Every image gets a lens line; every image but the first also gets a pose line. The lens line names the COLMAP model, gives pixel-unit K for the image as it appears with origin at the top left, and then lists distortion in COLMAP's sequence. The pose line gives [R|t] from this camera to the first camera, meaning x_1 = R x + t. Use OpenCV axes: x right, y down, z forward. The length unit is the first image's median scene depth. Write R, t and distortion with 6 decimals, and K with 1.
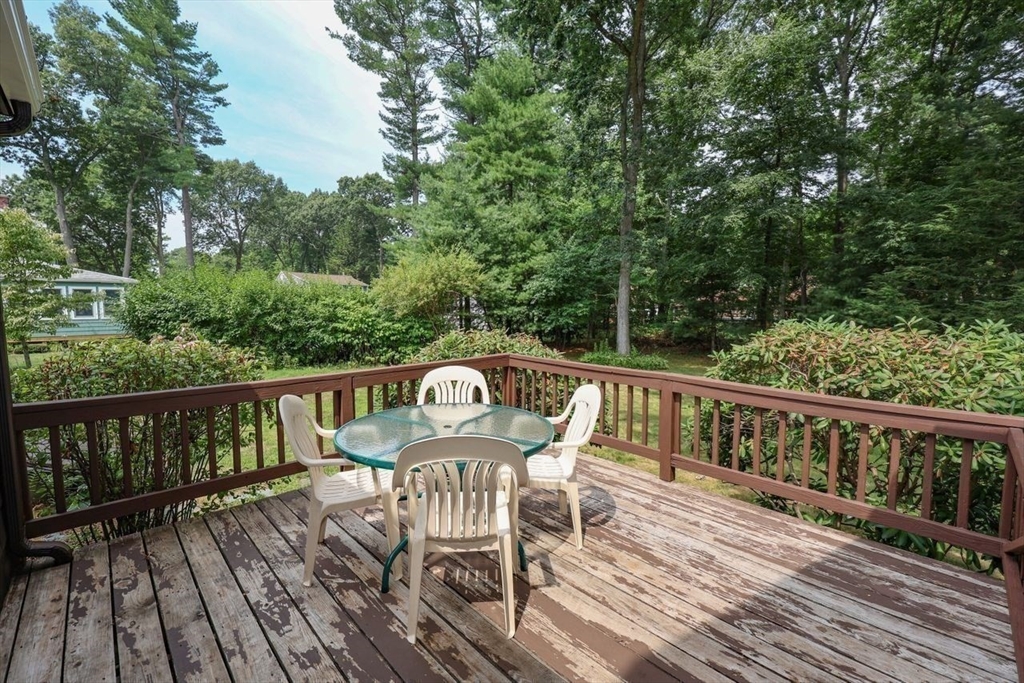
lens RADIAL K [[416.1, 0, 508.3], [0, 416.1, 338.7], [0, 0, 1]] dist [-0.000067, -0.000035]
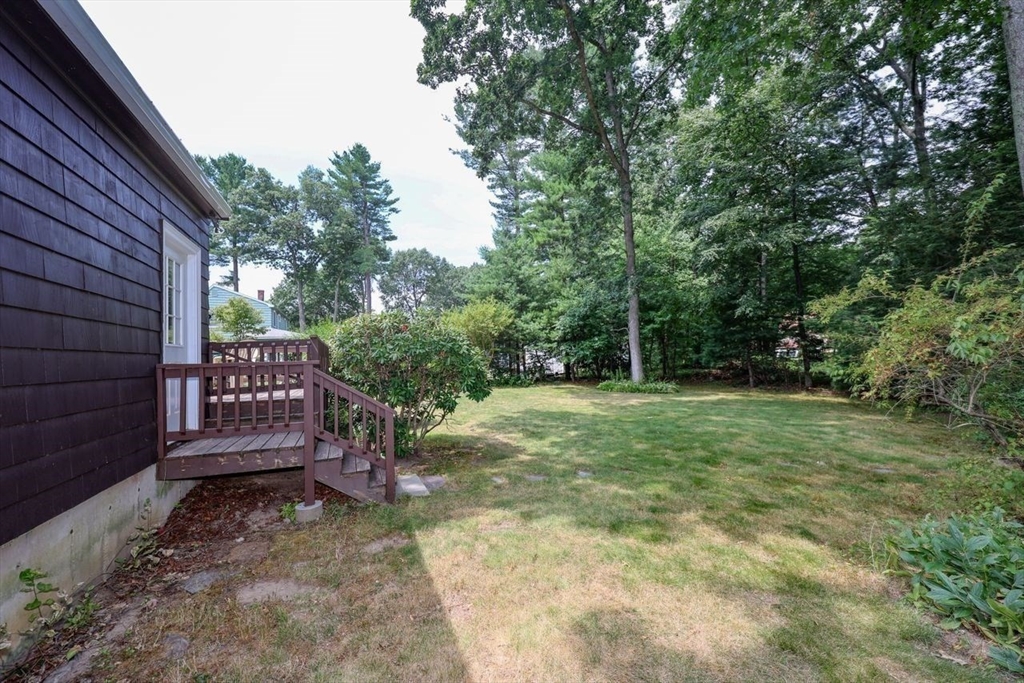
lens RADIAL K [[397.8, 0, 512.0], [0, 397.8, 341.5], [0, 0, 1]] dist [0.001373, 0.000037]
pose [[0.932396, -0.040145, -0.359202, 0.162752], [-0.002932, 0.992940, -0.118582, 0.026475], [0.361427, 0.111618, 0.925696, -0.049520]]
